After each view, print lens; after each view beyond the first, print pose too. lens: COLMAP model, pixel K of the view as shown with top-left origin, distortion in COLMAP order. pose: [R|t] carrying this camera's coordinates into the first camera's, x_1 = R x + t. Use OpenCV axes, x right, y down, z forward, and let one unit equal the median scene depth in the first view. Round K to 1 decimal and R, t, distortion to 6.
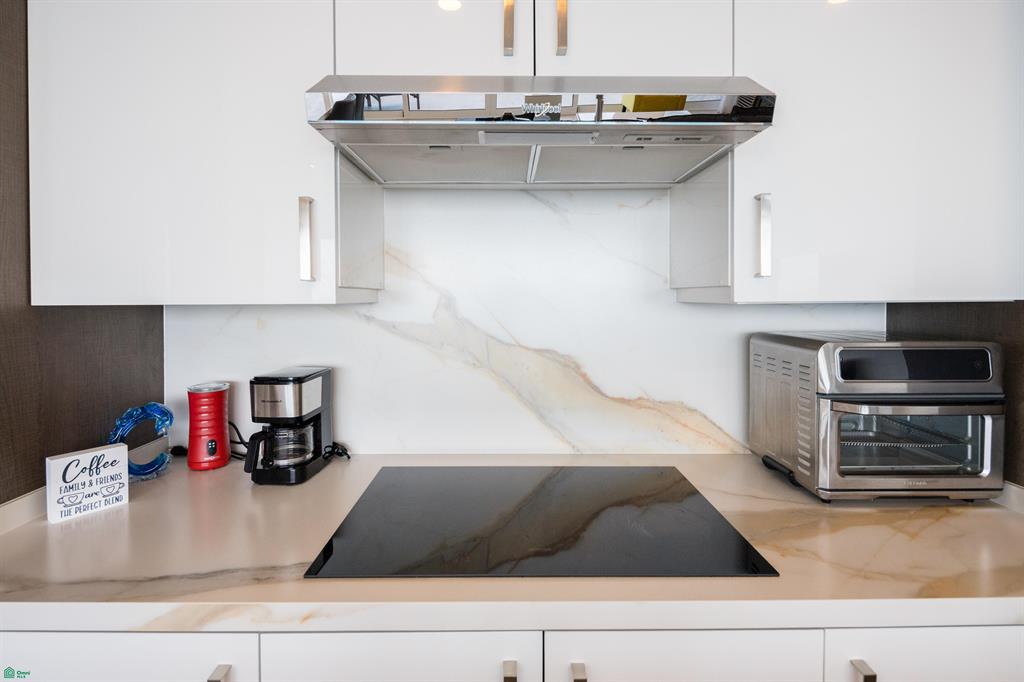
lens RADIAL K [[496.2, 0, 506.9], [0, 496.2, 306.2], [0, 0, 1]] dist [0.004243, -0.004606]
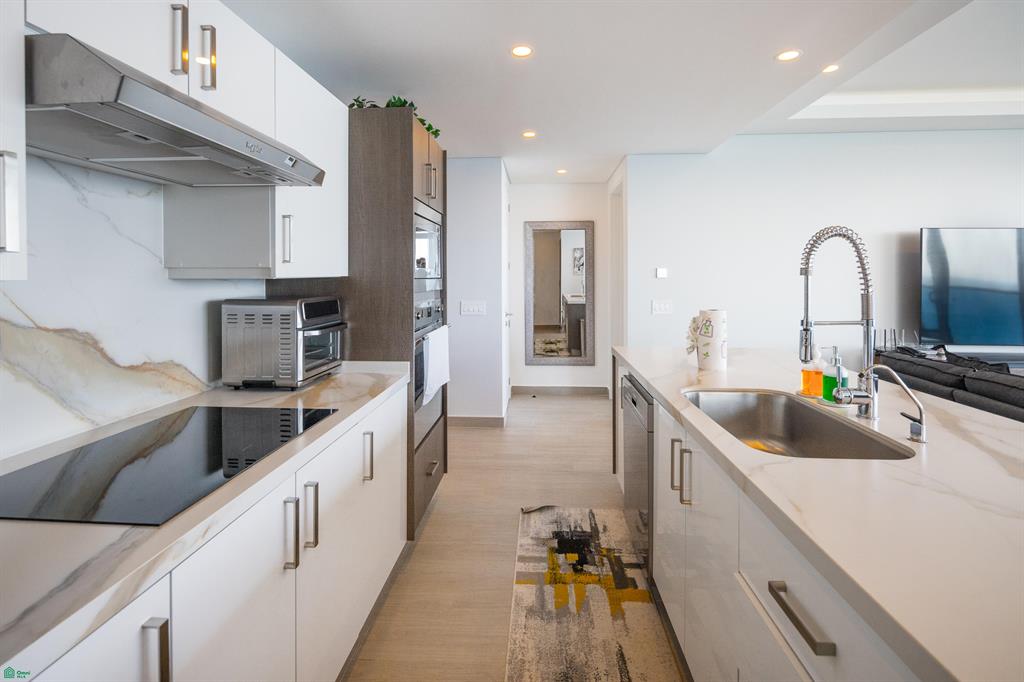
lens RADIAL K [[496.2, 0, 505.6], [0, 496.2, 278.8], [0, 0, 1]] dist [0.004243, -0.004606]
pose [[0.081931, -0.004788, 0.996626, -0.815866], [0.017023, 0.999849, 0.003404, 0.001548], [-0.996493, 0.016687, 0.082000, 0.072829]]
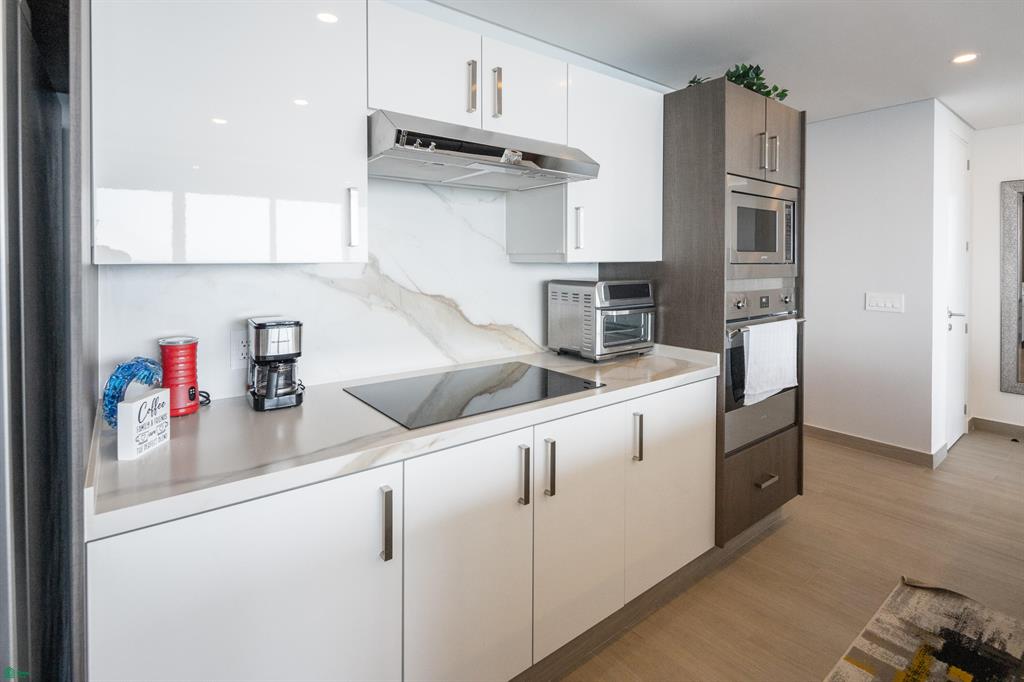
lens RADIAL K [[496.2, 0, 506.6], [0, 496.2, 265.3], [0, 0, 1]] dist [0.004243, -0.004606]
pose [[0.797313, -0.003430, 0.603556, -0.642447], [0.007309, 0.999965, -0.003973, 0.007348], [-0.603522, 0.007579, 0.797311, -0.281904]]
